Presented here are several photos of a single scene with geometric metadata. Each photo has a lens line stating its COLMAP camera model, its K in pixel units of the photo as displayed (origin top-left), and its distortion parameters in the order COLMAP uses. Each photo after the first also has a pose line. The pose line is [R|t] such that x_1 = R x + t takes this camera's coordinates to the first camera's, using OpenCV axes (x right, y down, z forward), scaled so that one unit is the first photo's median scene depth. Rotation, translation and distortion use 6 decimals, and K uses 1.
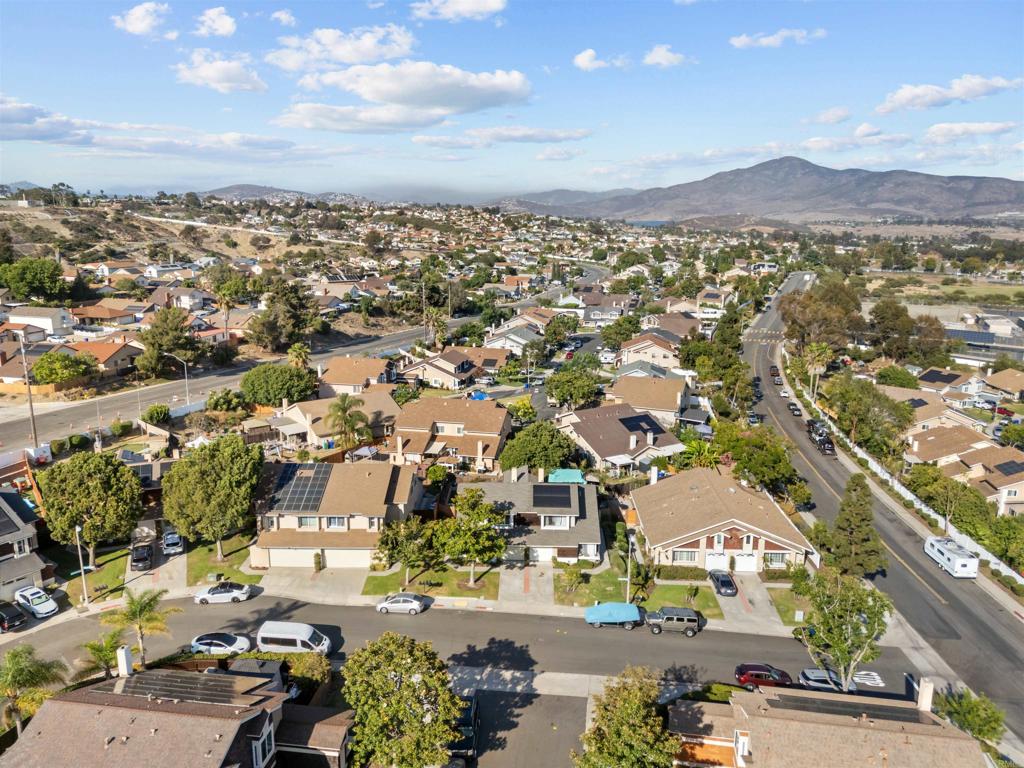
lens RADIAL K [[756.8, 0, 512.6], [0, 756.8, 380.2], [0, 0, 1]] dist [0.079195, -0.075461]
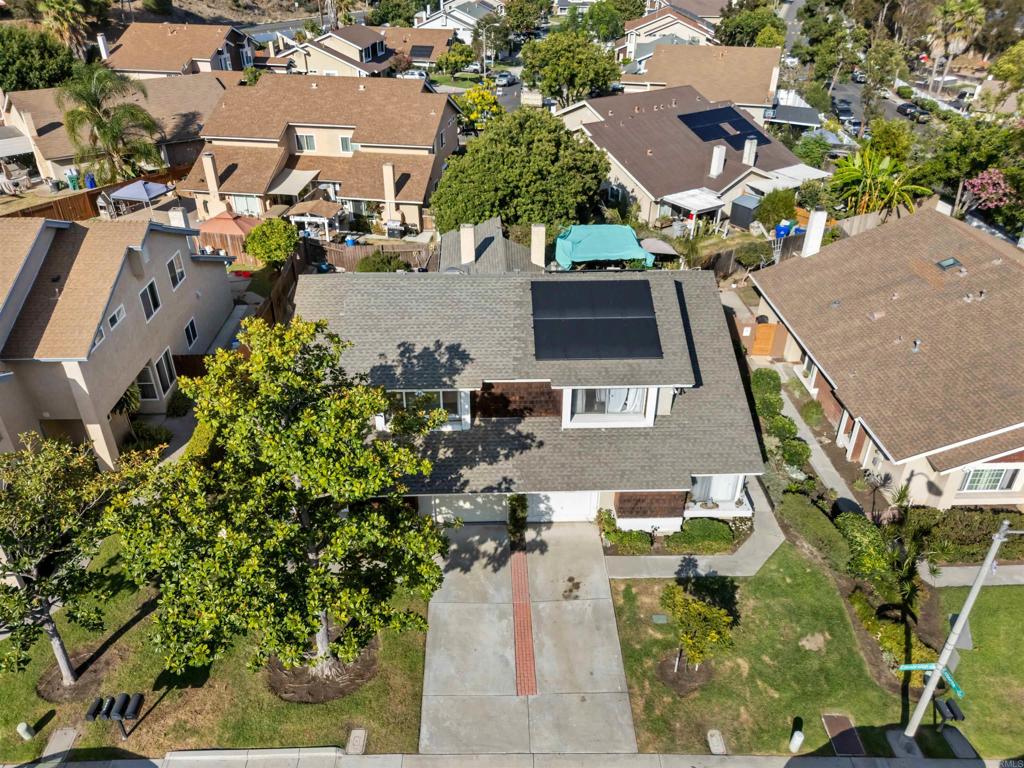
lens RADIAL K [[756.8, 0, 512.6], [0, 756.8, 380.2], [0, 0, 1]] dist [0.079195, -0.075461]
pose [[0.997873, -0.033482, 0.055932, 0.000927], [0.014040, 0.948265, 0.317168, 0.045584], [-0.063658, -0.315708, 0.946719, 0.405243]]
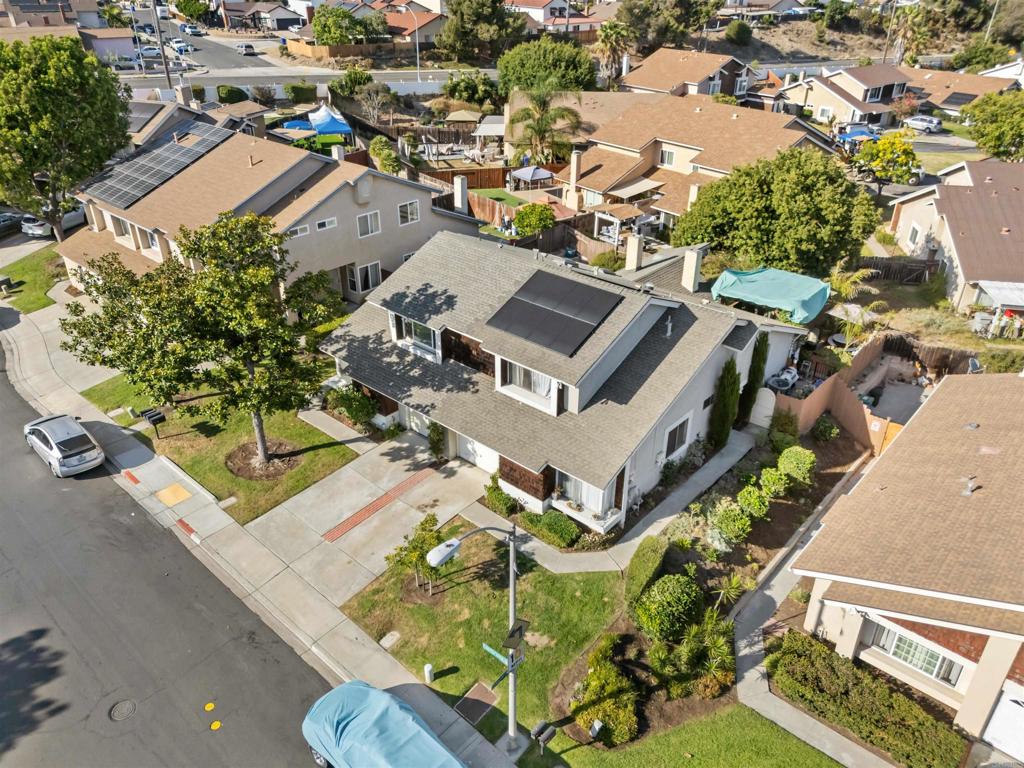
lens RADIAL K [[756.8, 0, 512.6], [0, 756.8, 380.2], [0, 0, 1]] dist [0.079195, -0.075461]
pose [[0.765622, 0.312361, -0.562364, 0.136903], [-0.141558, 0.934578, 0.326383, 0.042061], [0.627522, -0.170279, 0.759751, 0.414281]]
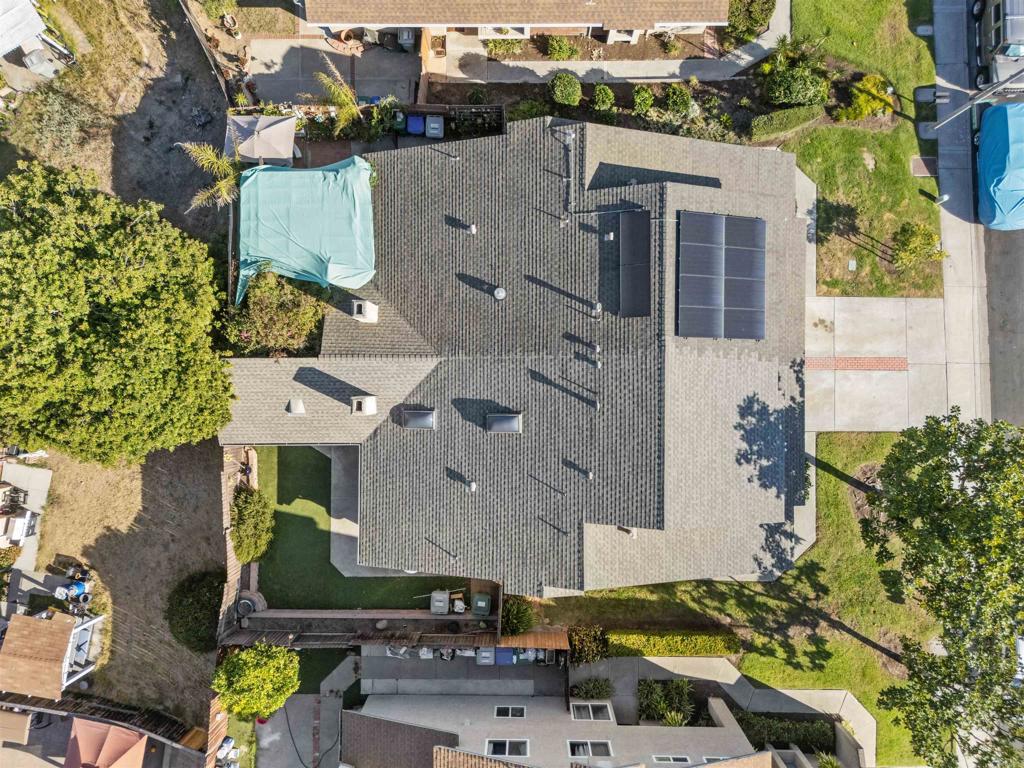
lens RADIAL K [[756.8, 0, 512.6], [0, 756.8, 380.2], [0, 0, 1]] dist [0.079195, -0.075461]
pose [[-0.024509, -0.998766, 0.043202, -0.001573], [0.259830, 0.035365, 0.965006, -0.091213], [-0.965343, 0.034877, 0.258643, 0.572978]]
